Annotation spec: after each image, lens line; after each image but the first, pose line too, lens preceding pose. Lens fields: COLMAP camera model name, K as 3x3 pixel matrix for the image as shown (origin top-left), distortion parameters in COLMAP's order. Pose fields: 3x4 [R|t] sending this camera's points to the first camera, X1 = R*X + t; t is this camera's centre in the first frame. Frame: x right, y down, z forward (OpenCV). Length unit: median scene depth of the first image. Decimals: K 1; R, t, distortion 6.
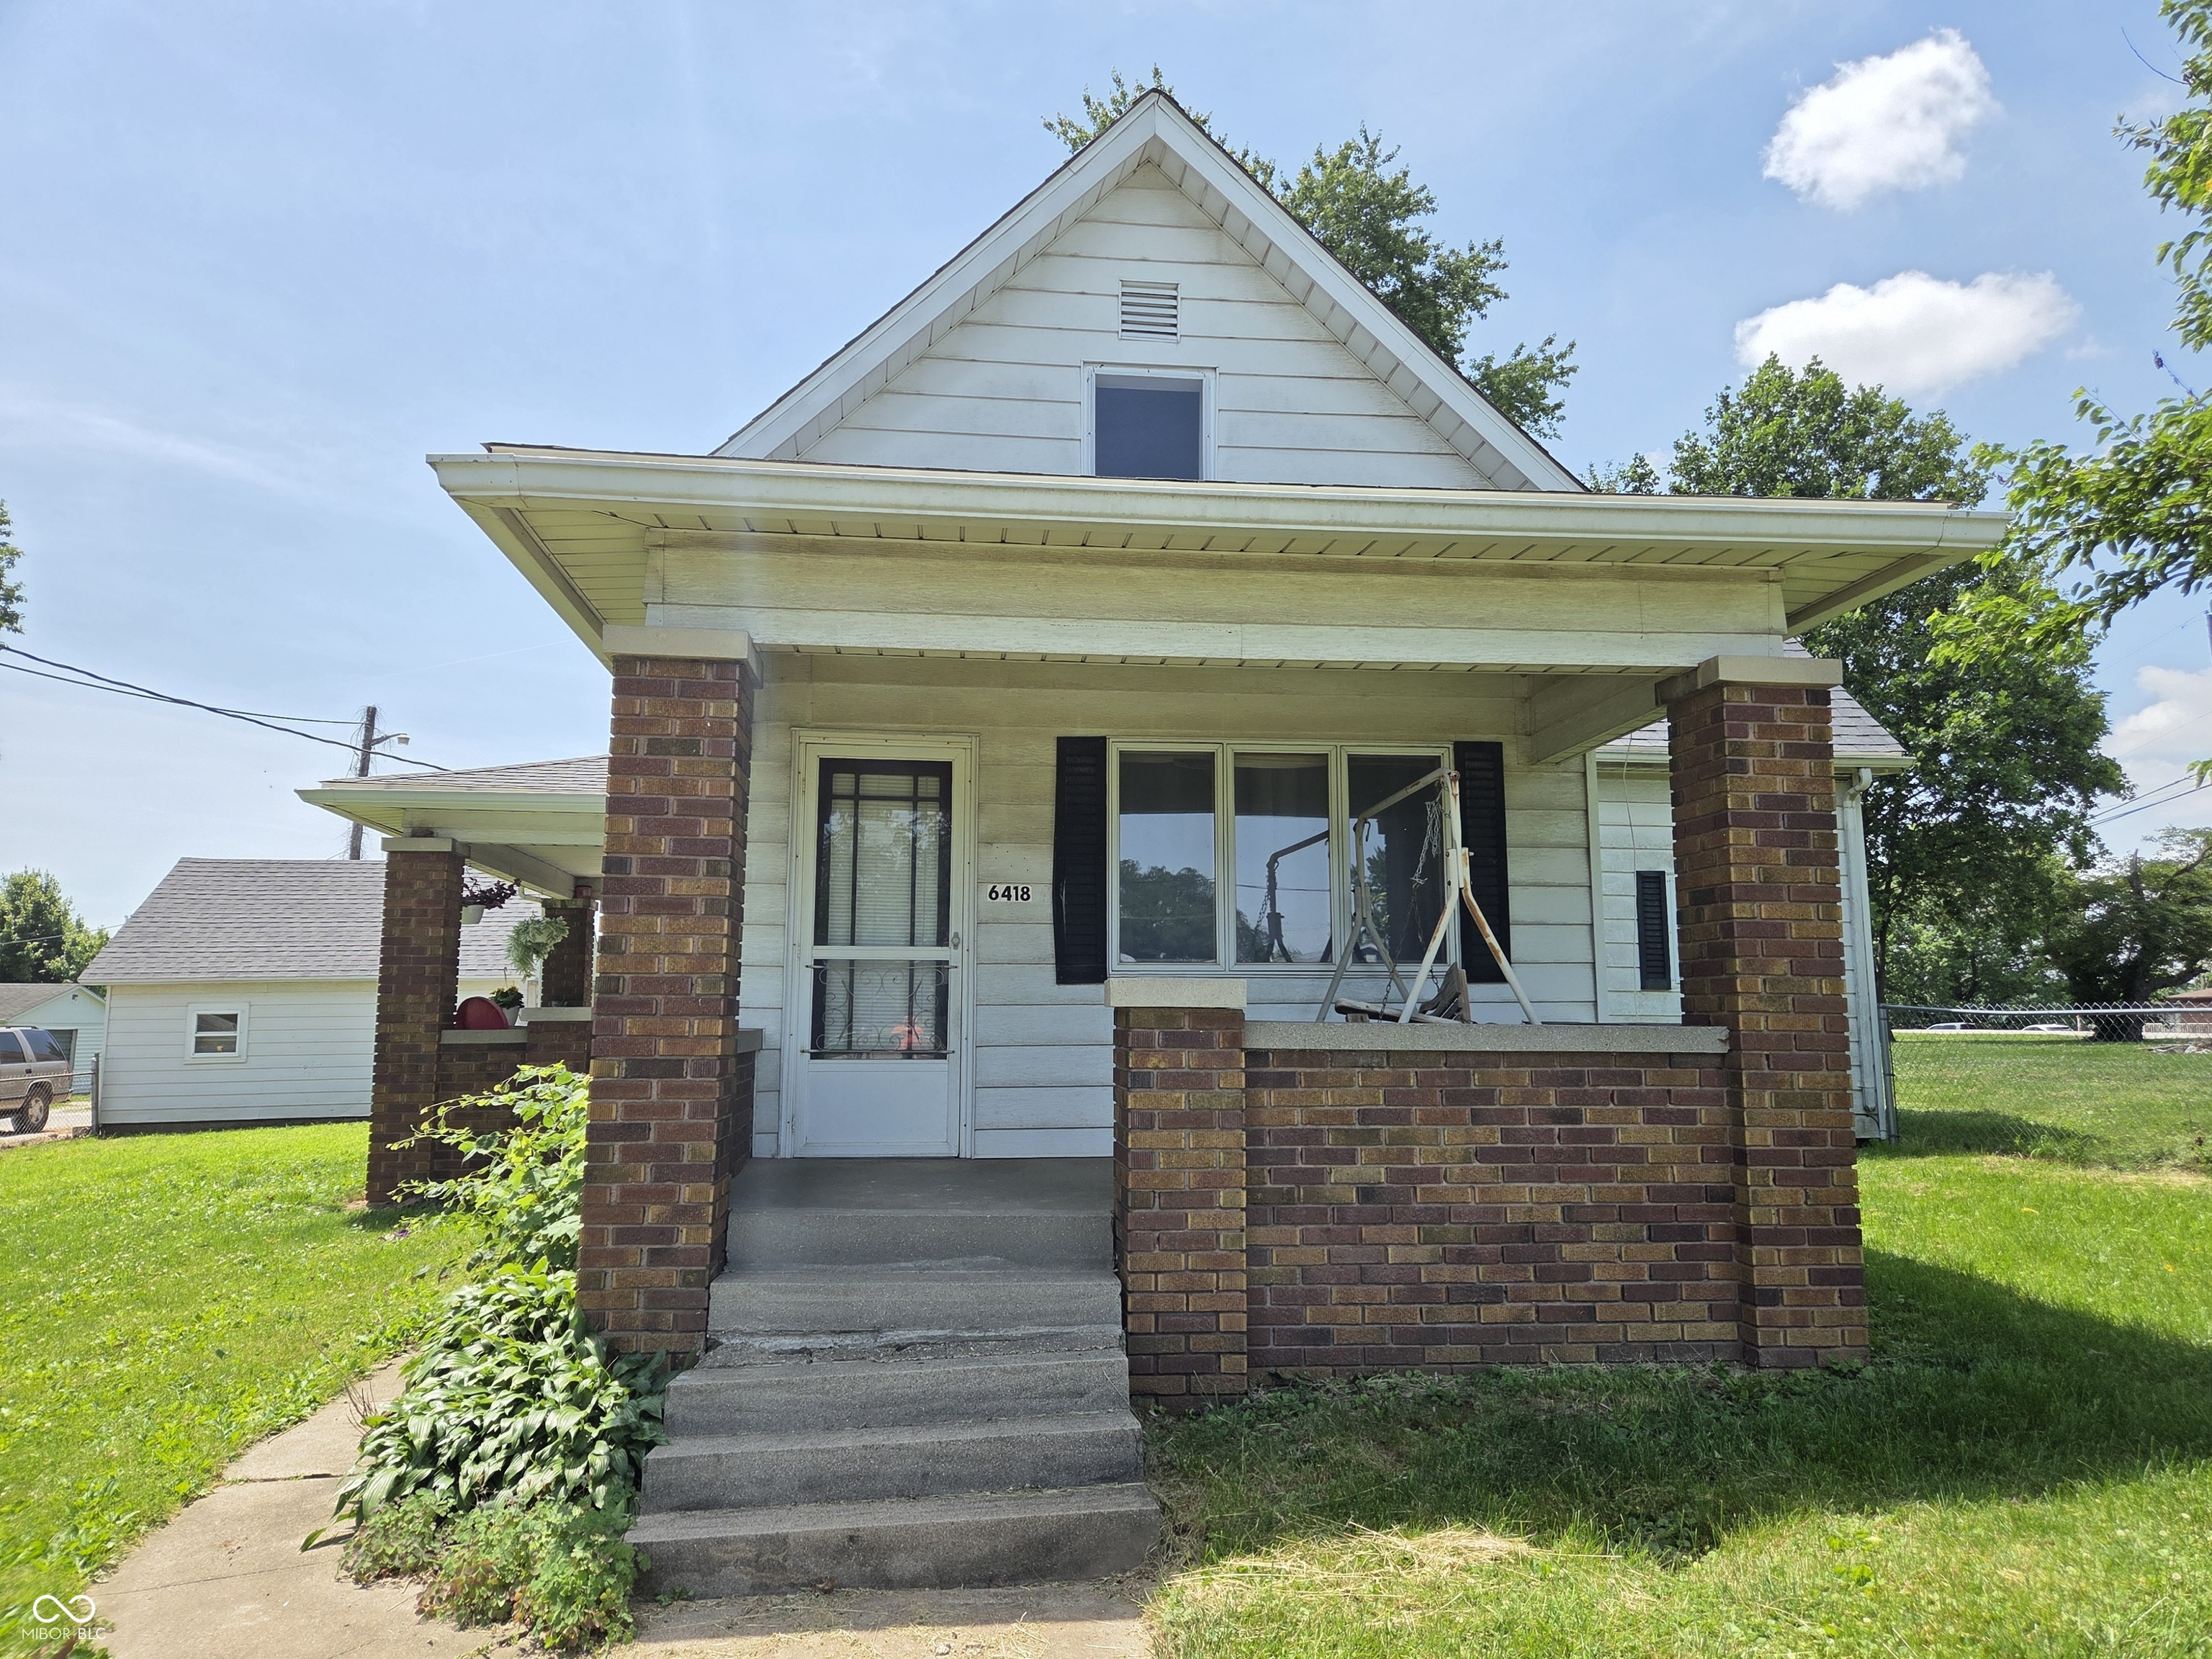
lens RADIAL K [[1471.4, 0, 1100.4], [0, 1471.4, 825.7], [0, 0, 1]] dist [0.051714, -0.003938]
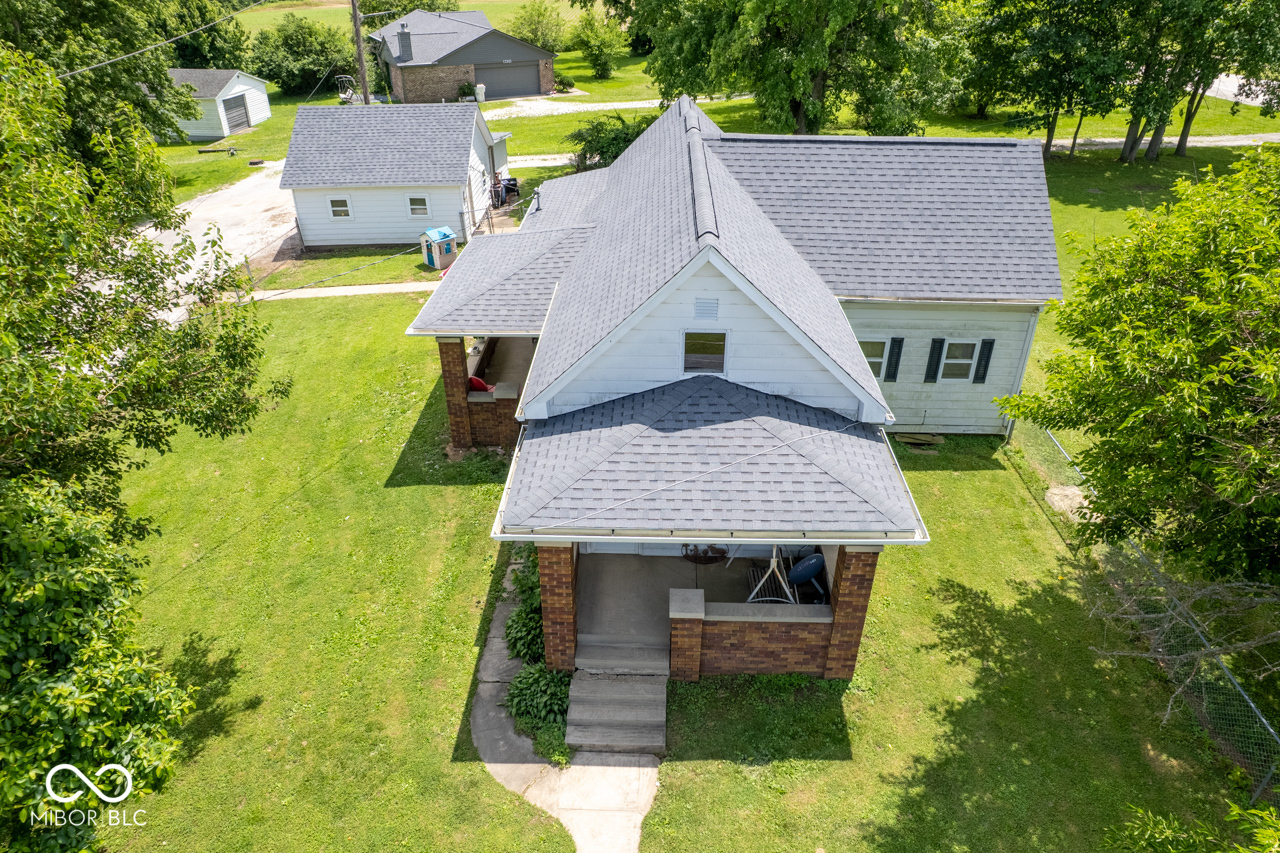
lens RADIAL K [[807.1, 0, 648.8], [0, 807.1, 434.2], [0, 0, 1]] dist [-0.025966, 0.004659]
pose [[0.990357, 0.074090, -0.117062, 0.162563], [0.015445, 0.780667, 0.624757, -1.508930], [0.137675, -0.620540, 0.771994, -0.350129]]
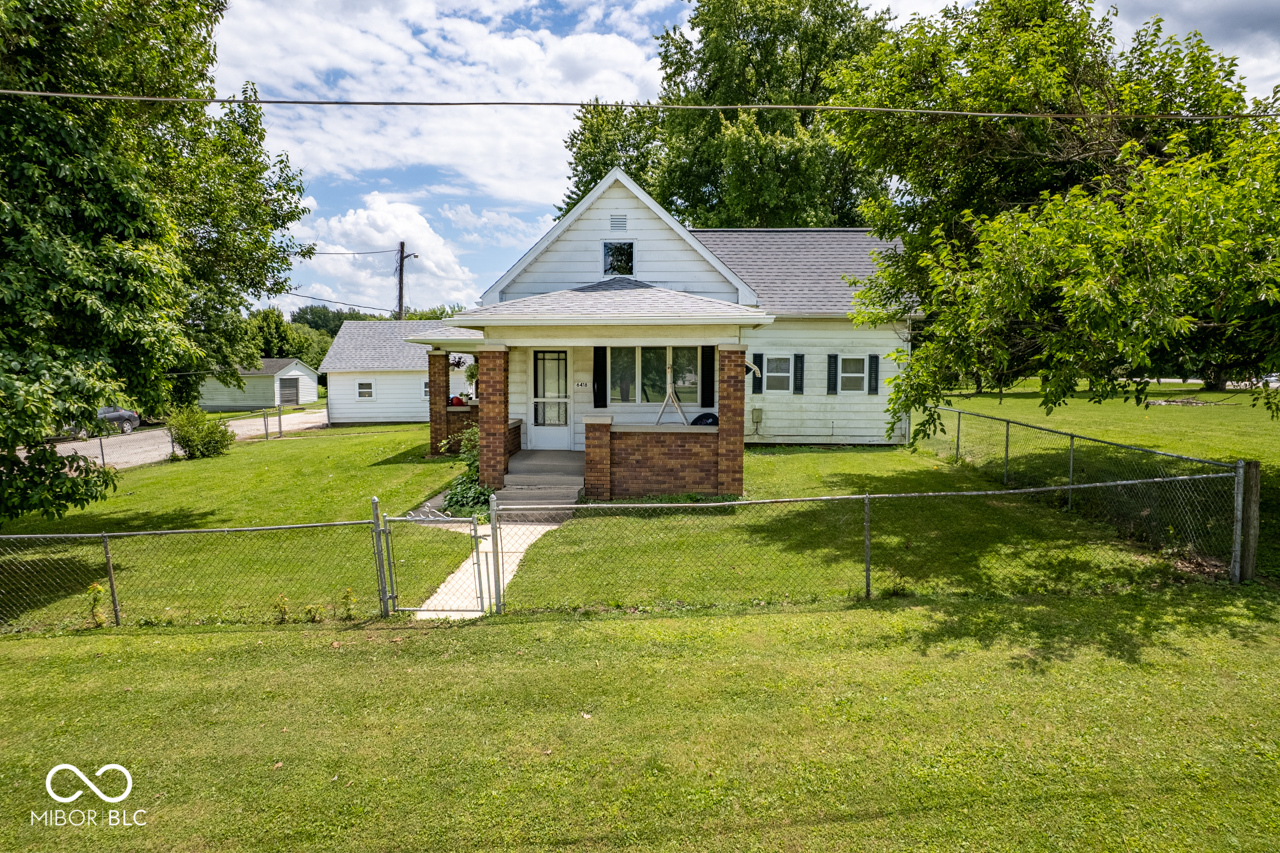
lens RADIAL K [[807.1, 0, 638.0], [0, 807.1, 426.8], [0, 0, 1]] dist [-0.025966, 0.004659]
pose [[0.985743, 0.013785, -0.167693, 0.591723], [0.021880, 0.977675, 0.208983, -0.385335], [0.166830, -0.209672, 0.963434, -1.412200]]
